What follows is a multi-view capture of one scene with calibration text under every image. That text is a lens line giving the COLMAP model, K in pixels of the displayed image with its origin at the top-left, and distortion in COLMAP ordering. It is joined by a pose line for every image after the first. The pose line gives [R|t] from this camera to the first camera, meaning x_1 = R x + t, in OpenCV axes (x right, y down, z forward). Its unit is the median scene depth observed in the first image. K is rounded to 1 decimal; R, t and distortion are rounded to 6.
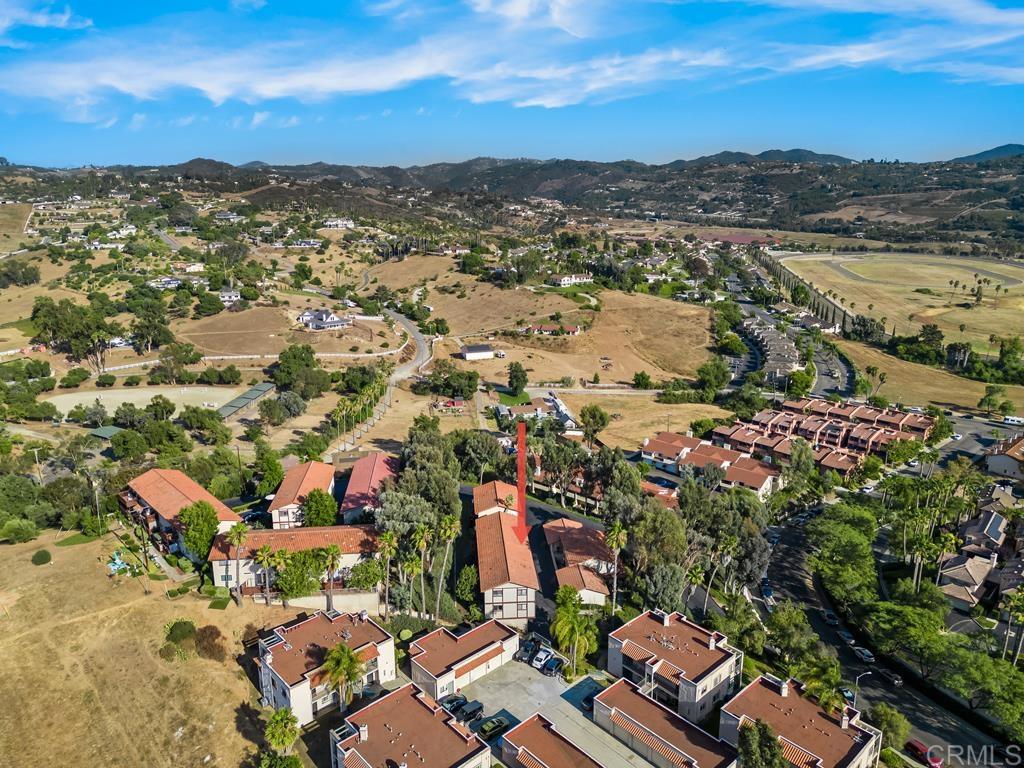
lens RADIAL K [[729.7, 0, 512.0], [0, 729.7, 384.0], [0, 0, 1]] dist [0.088552, -0.085688]
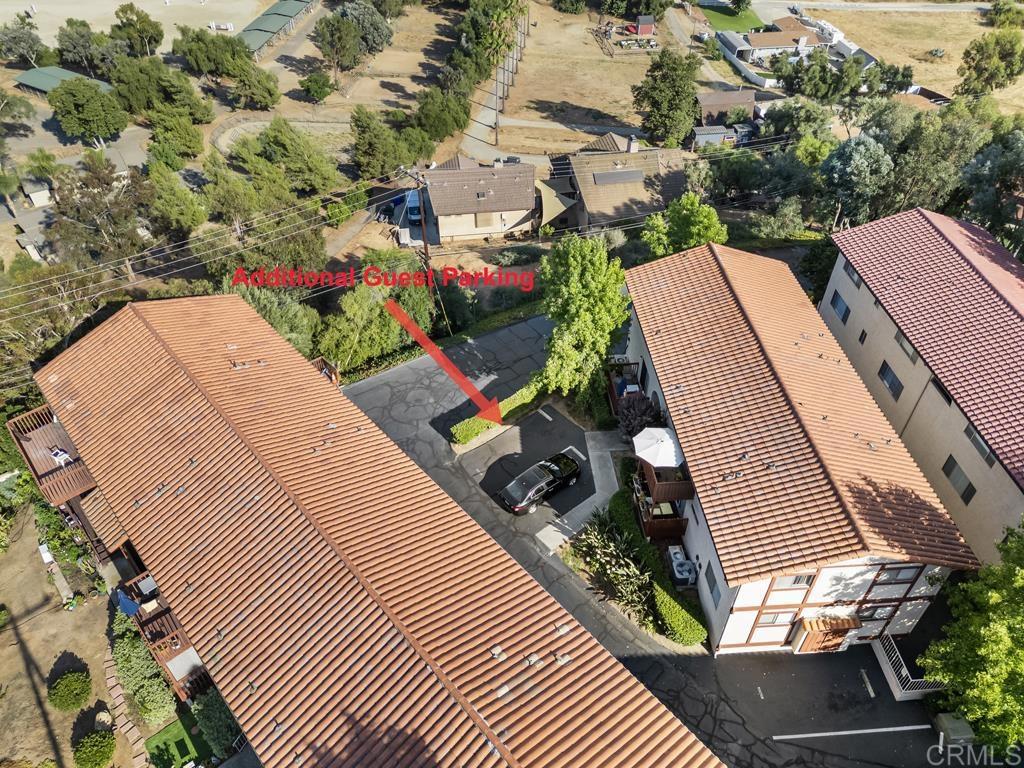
lens RADIAL K [[729.7, 0, 512.0], [0, 729.7, 384.0], [0, 0, 1]] dist [0.088552, -0.085688]
pose [[0.999720, 0.015871, -0.017558, -0.139991], [-0.006282, 0.893189, 0.449638, 0.011933], [0.022819, -0.449402, 0.893038, 0.303708]]
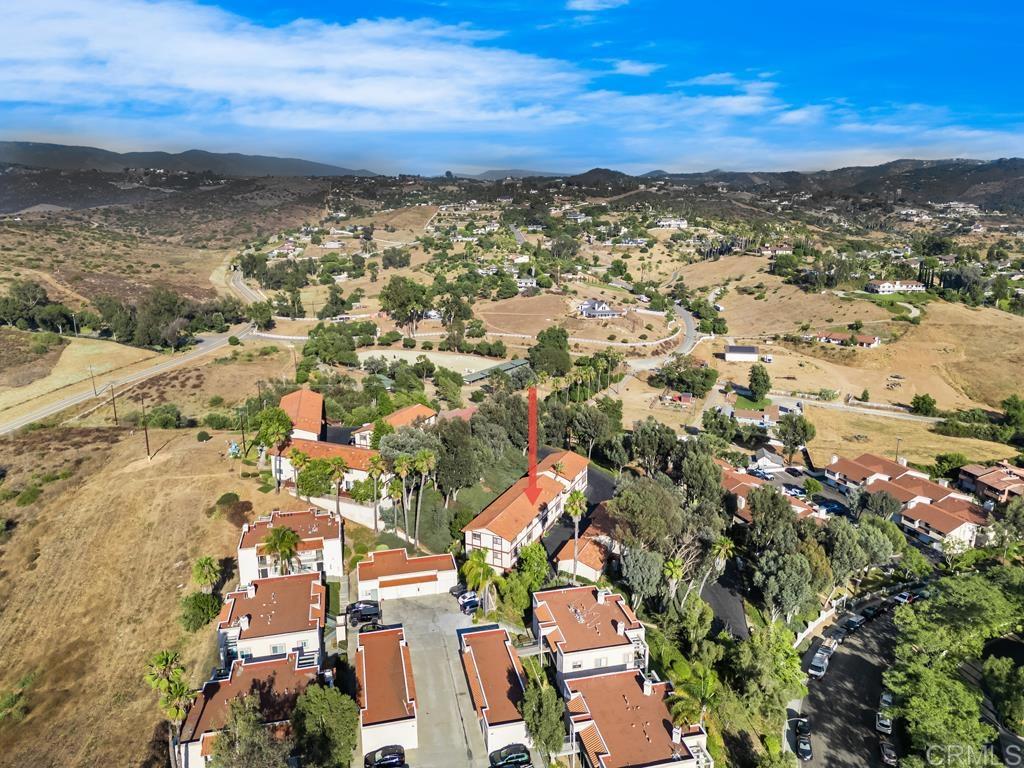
lens RADIAL K [[729.7, 0, 512.0], [0, 729.7, 384.0], [0, 0, 1]] dist [0.088552, -0.085688]
pose [[0.869207, 0.123441, -0.478791, 0.164223], [-0.128638, 0.991446, 0.022080, 0.012632], [0.477421, 0.042399, 0.877651, 0.030954]]
